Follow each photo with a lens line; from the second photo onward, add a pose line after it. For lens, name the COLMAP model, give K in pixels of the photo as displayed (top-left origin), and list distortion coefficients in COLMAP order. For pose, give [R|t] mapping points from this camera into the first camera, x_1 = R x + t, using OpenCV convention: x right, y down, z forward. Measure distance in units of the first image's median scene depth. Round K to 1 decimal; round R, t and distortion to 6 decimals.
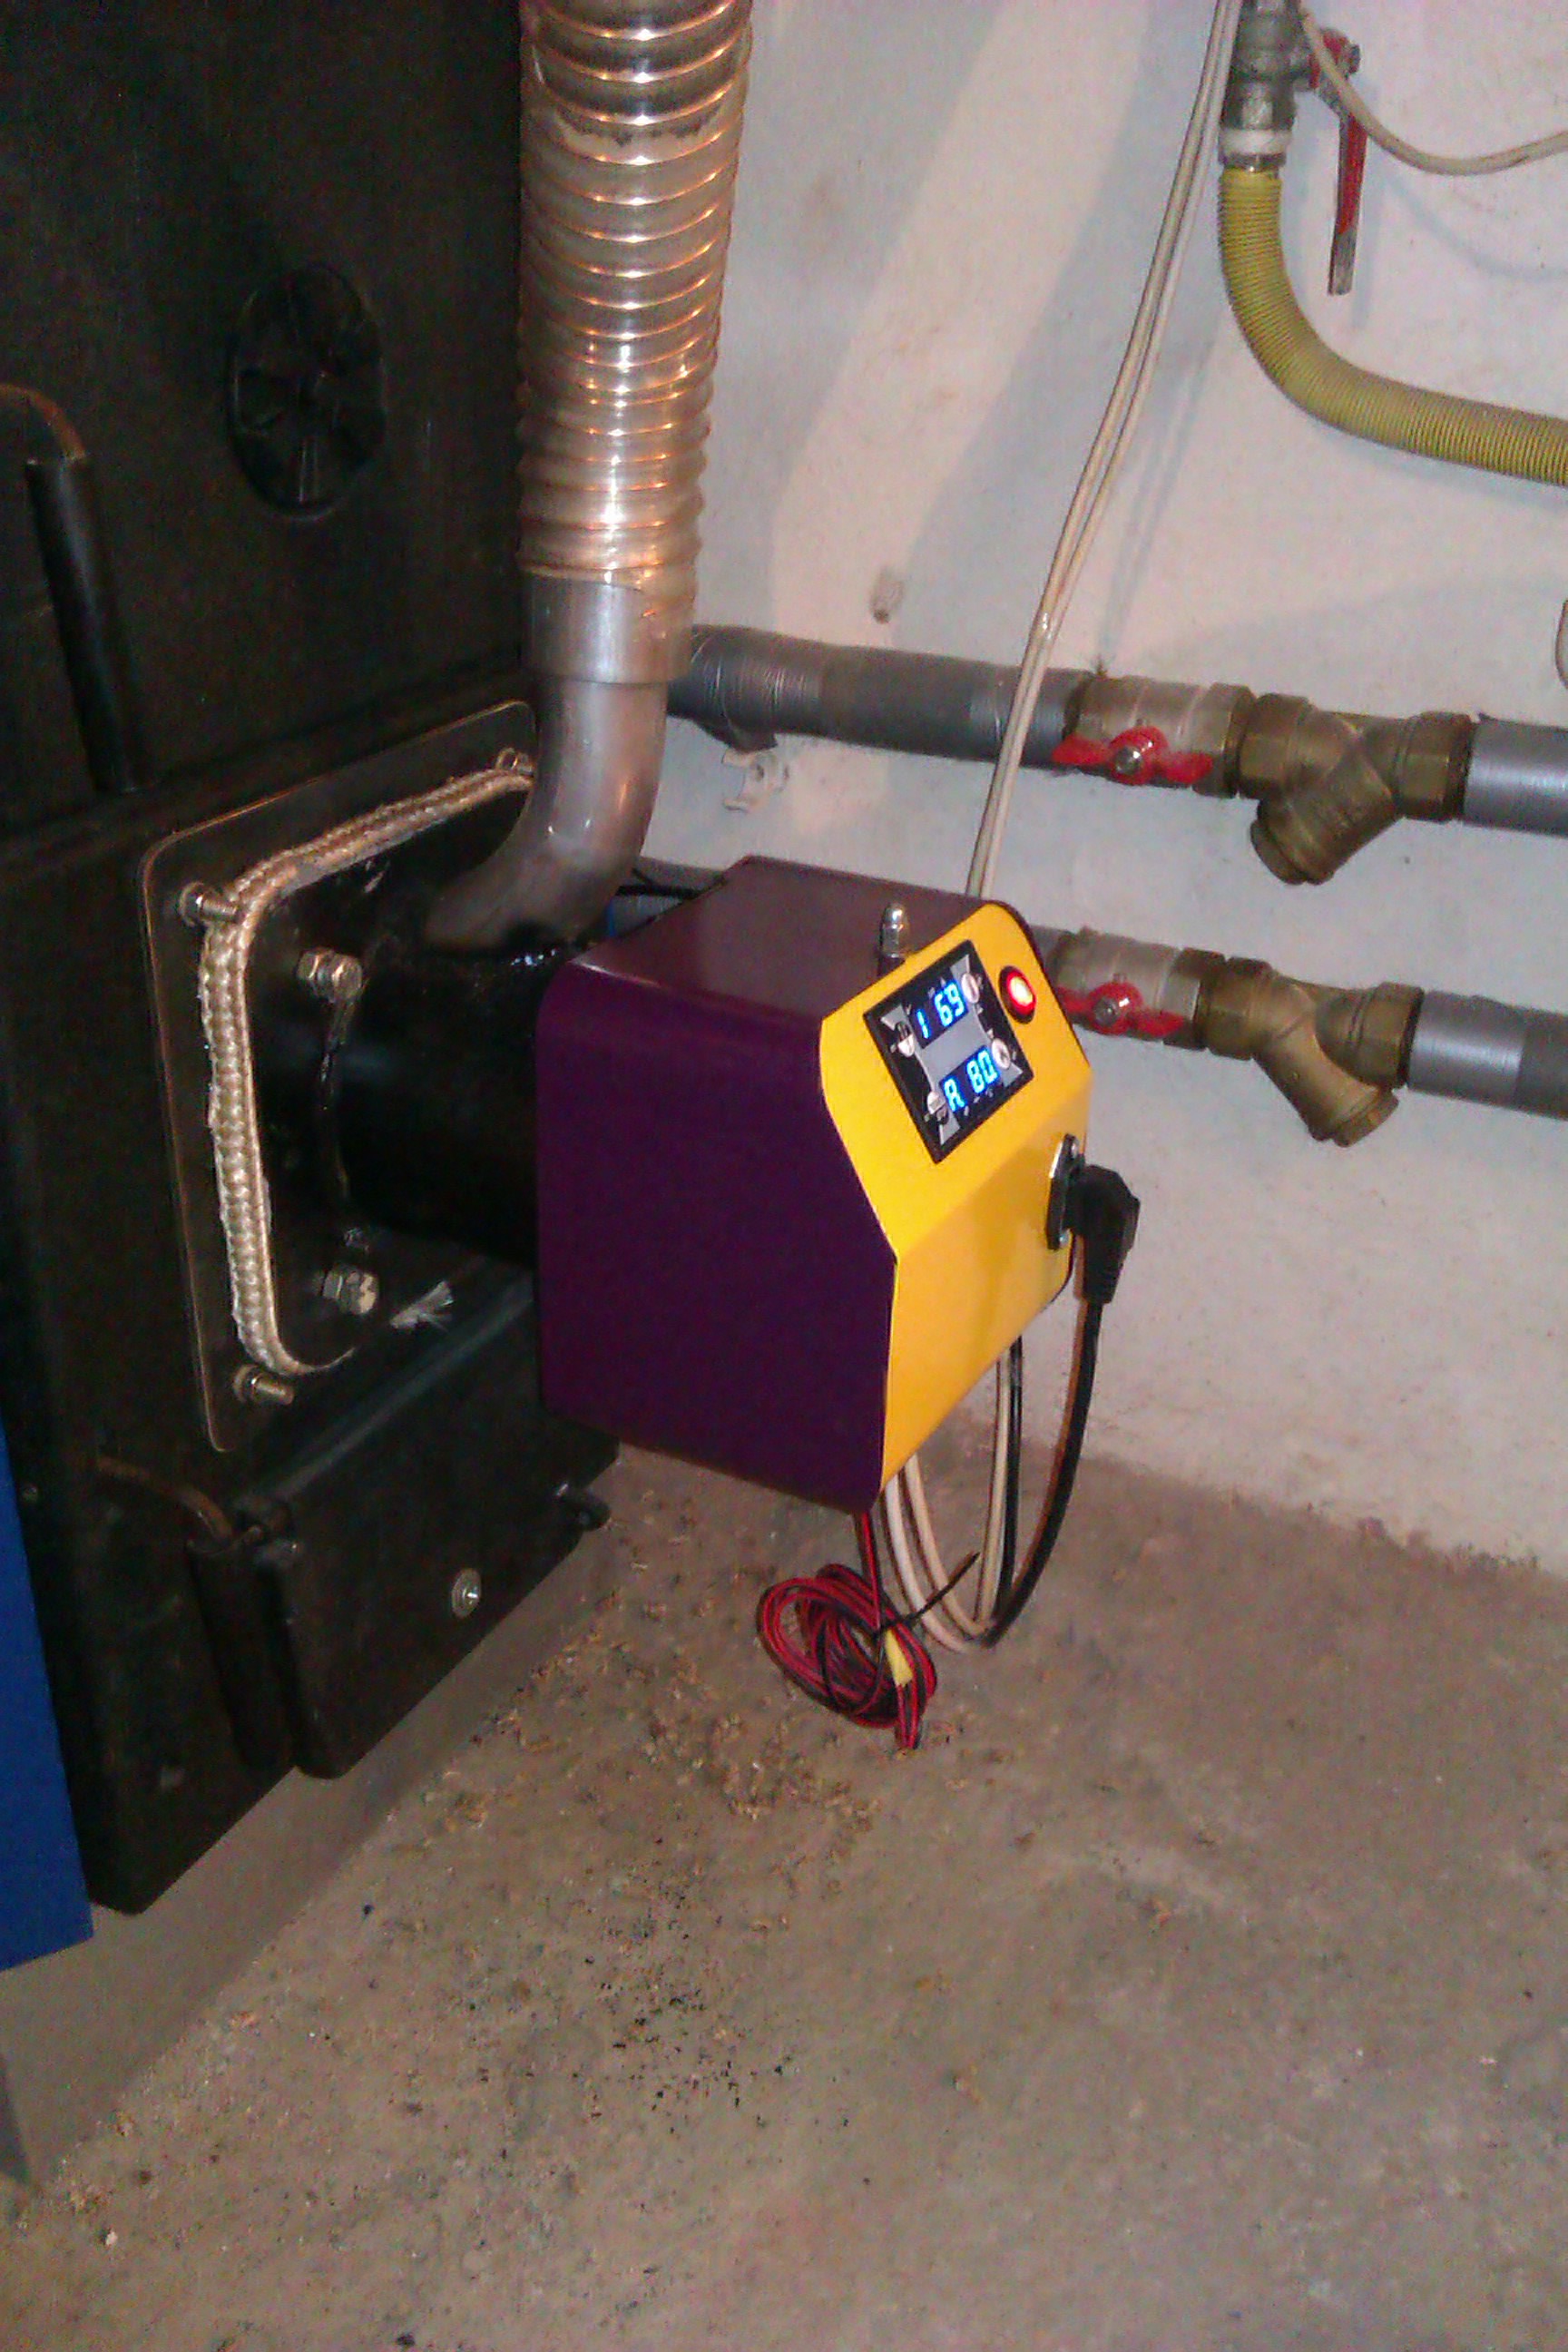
lens RADIAL K [[2300.2, 0, 748.9], [0, 2300.2, 1177.3], [0, 0, 1]] dist [0.095037, -0.326174]
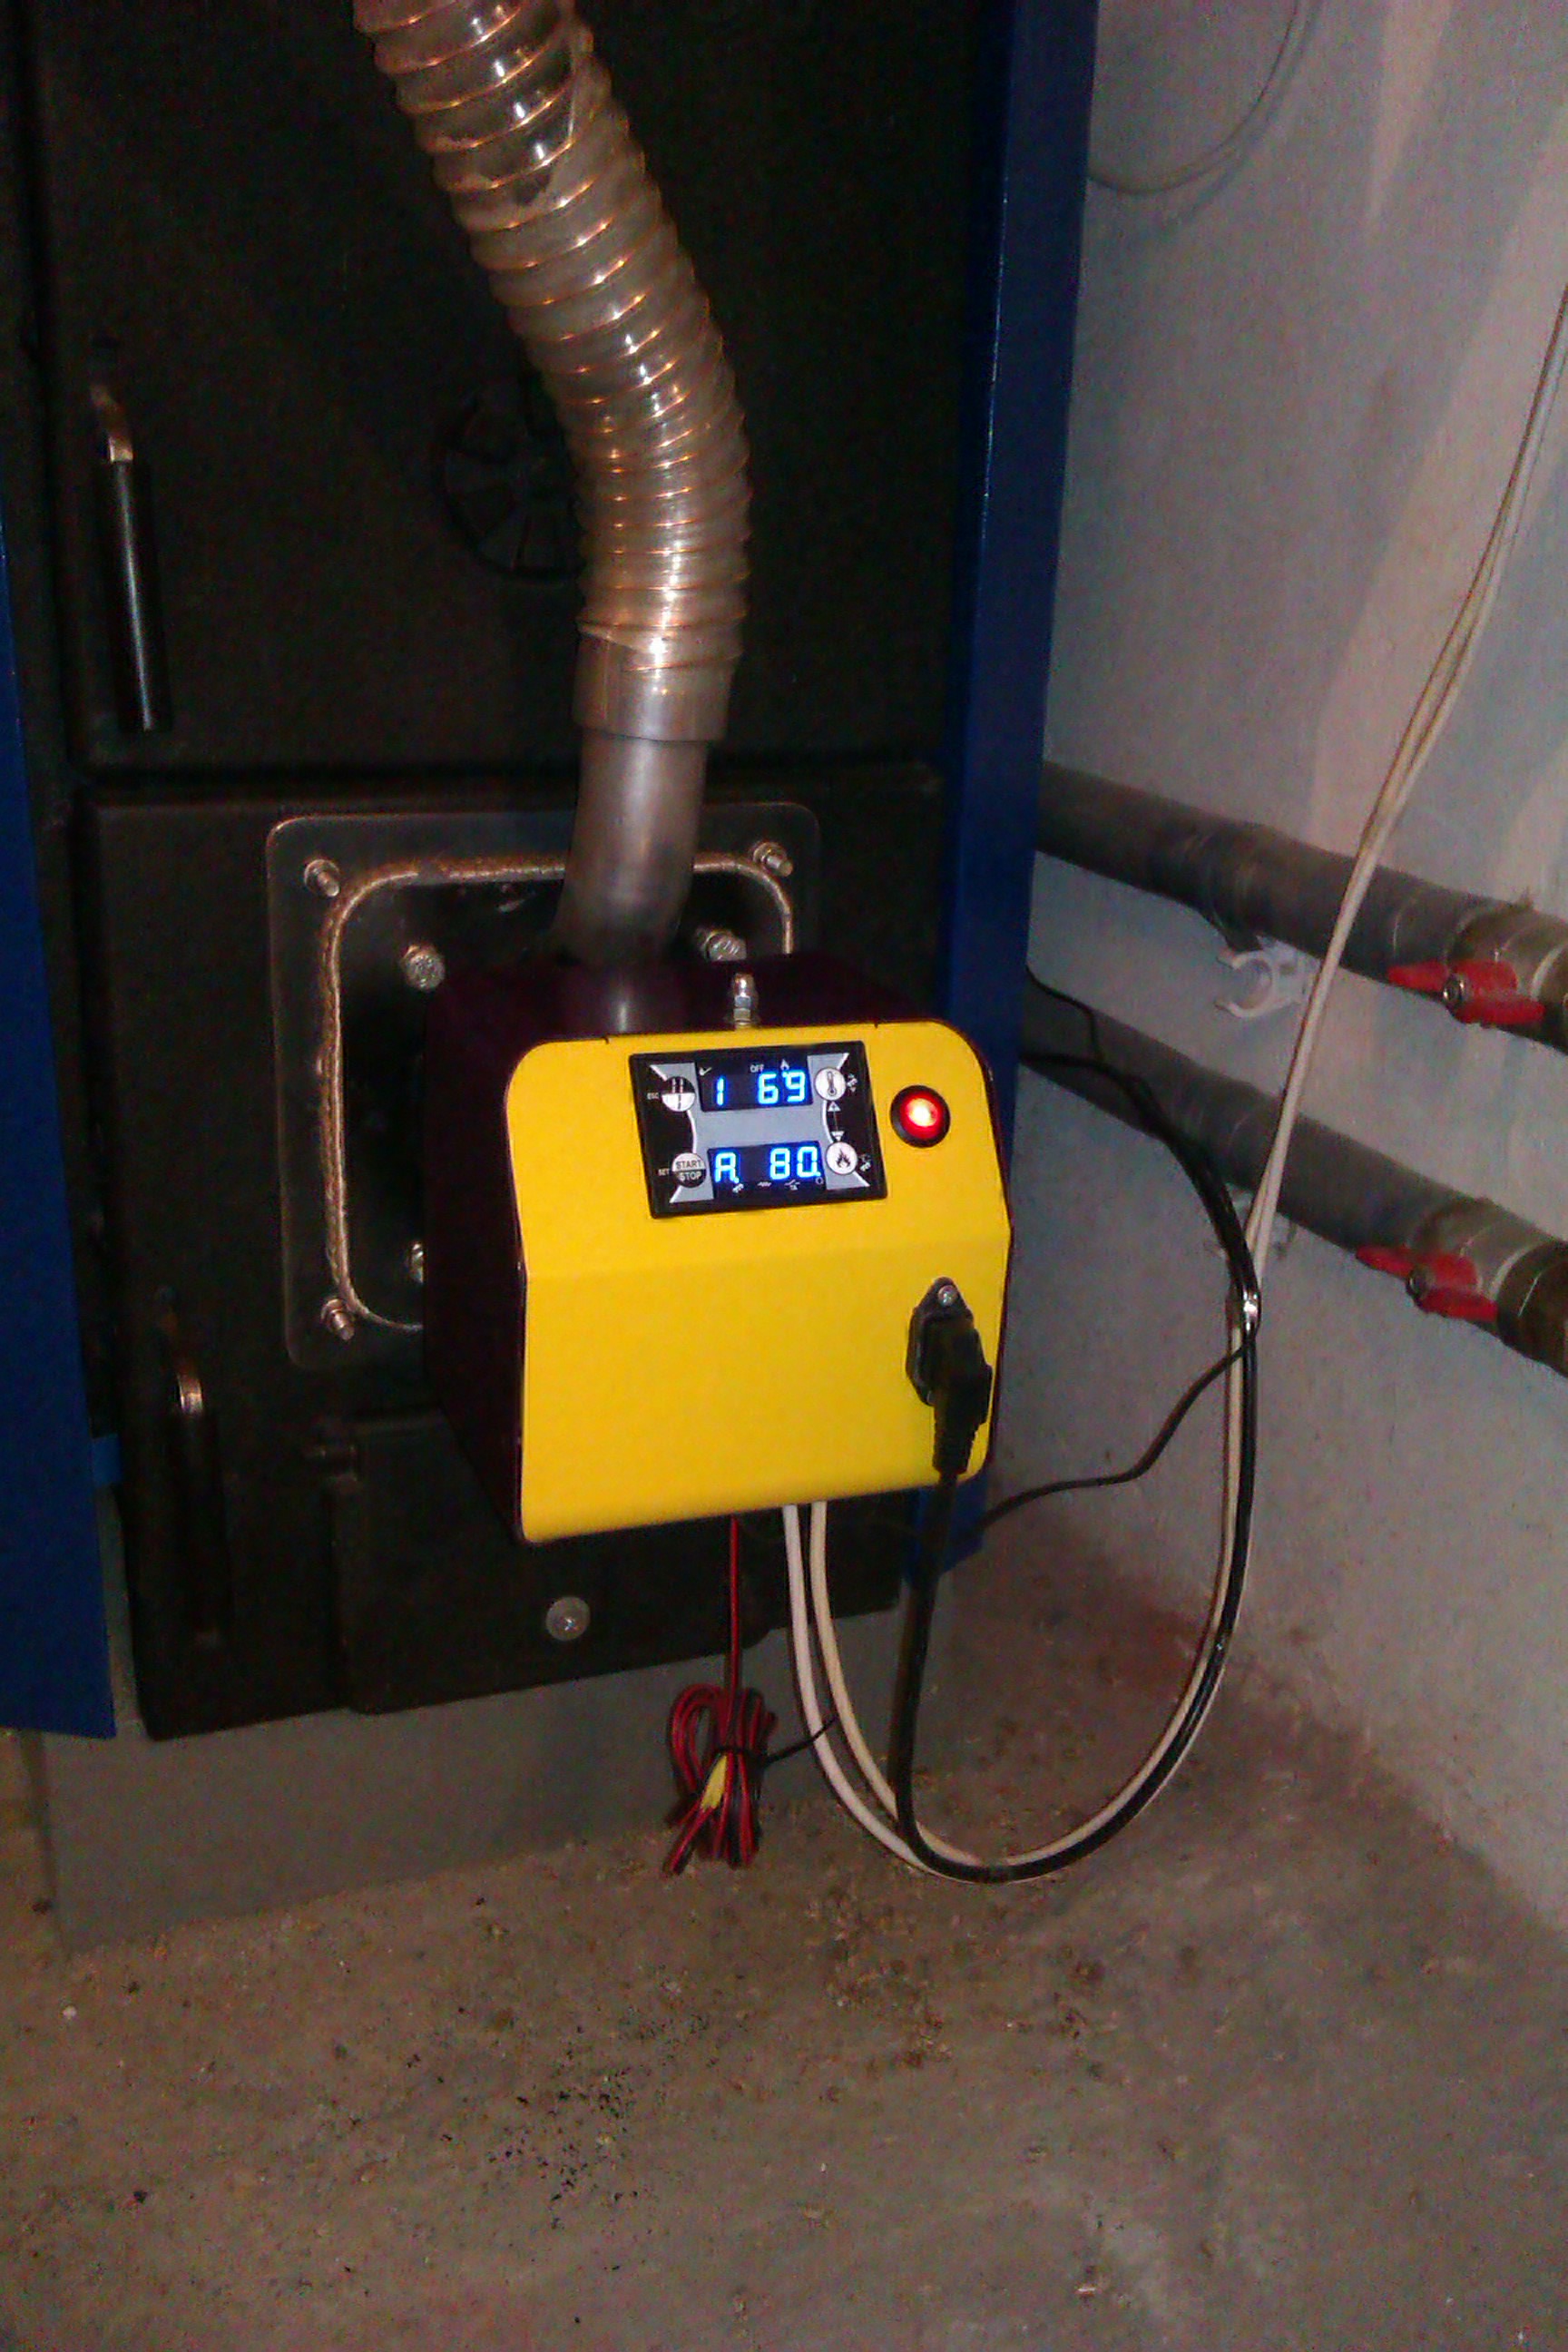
lens RADIAL K [[2300.2, 0, 748.9], [0, 2300.2, 1177.3], [0, 0, 1]] dist [0.095037, -0.326174]
pose [[0.753611, 0.227320, -0.616762, 0.665008], [-0.311741, 0.949665, -0.030892, -0.004276], [0.578695, 0.215551, 0.786543, 0.224538]]
